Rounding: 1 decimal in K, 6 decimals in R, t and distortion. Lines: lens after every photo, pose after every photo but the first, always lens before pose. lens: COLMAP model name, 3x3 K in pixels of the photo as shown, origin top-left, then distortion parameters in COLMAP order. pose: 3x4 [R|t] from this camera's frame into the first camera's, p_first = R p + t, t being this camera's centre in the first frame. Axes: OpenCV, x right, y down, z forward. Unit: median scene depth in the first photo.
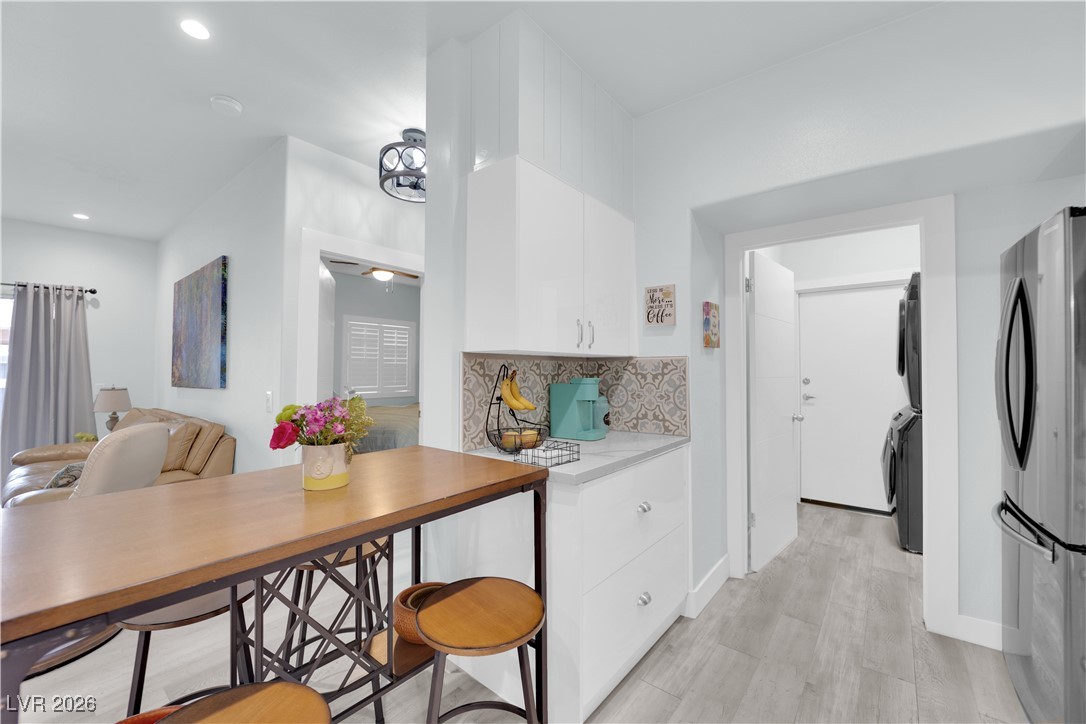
lens RADIAL K [[435.3, 0, 542.5], [0, 435.3, 358.7], [0, 0, 1]] dist [-0.008162, -0.004845]
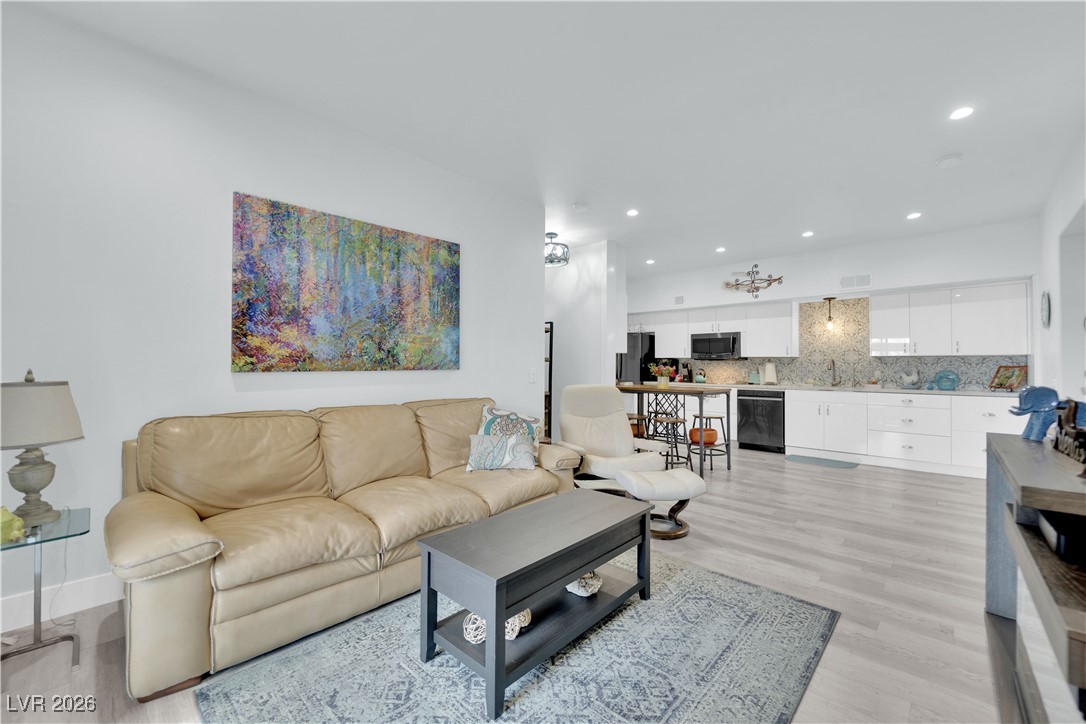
lens RADIAL K [[435.3, 0, 542.5], [0, 435.3, 358.7], [0, 0, 1]] dist [-0.008162, -0.004845]
pose [[0.083701, 0.021069, 0.996268, -2.033077], [-0.033098, 0.999284, -0.018352, 0.063464], [-0.995941, -0.031438, 0.084338, 0.795253]]
